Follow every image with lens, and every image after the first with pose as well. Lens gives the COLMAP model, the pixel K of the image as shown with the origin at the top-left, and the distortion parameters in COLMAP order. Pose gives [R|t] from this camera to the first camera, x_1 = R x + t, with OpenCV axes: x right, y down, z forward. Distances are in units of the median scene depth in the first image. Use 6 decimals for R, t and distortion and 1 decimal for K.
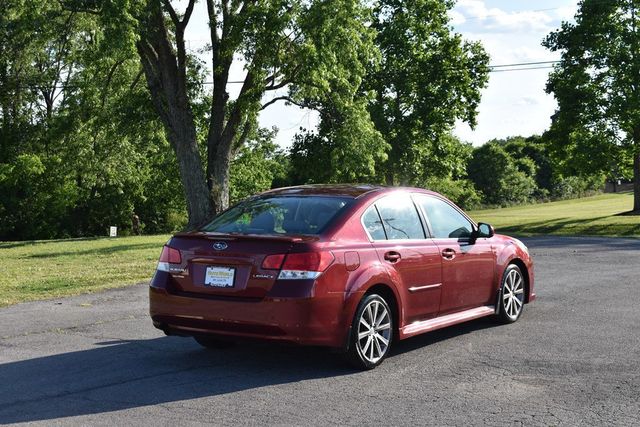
lens RADIAL K [[1080.3, 0, 320.0], [0, 1080.3, 213.5], [0, 0, 1]] dist [0.004328, 0.044541]
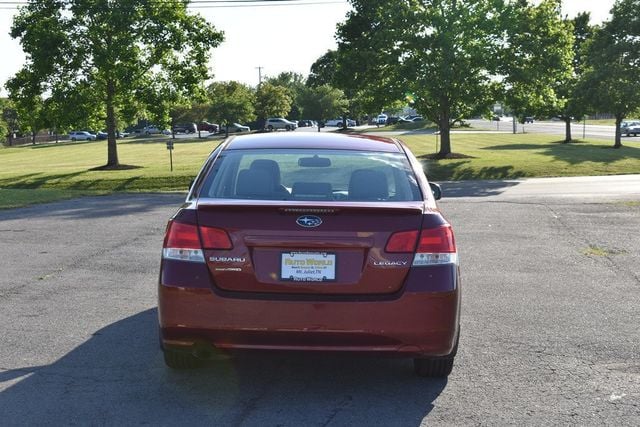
lens RADIAL K [[1080.3, 0, 320.0], [0, 1080.3, 213.5], [0, 0, 1]] dist [0.004328, 0.044541]
pose [[0.829617, -0.026399, 0.557709, -0.455796], [0.002744, 0.999062, 0.043208, -0.003593], [-0.558327, -0.034315, 0.828911, 0.435212]]
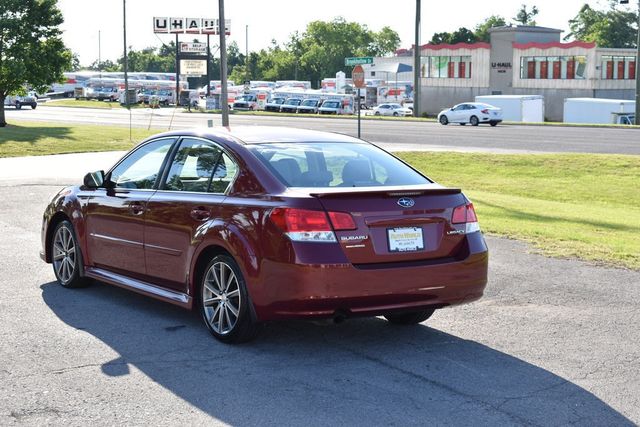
lens RADIAL K [[1126.3, 0, 320.0], [0, 1126.3, 213.5], [0, 0, 1]] dist [0.020924, 0.143425]
pose [[0.338998, -0.073650, 0.937900, -0.913367], [0.022216, 0.997280, 0.070284, -0.023162], [-0.940525, -0.002990, 0.339712, 0.760426]]
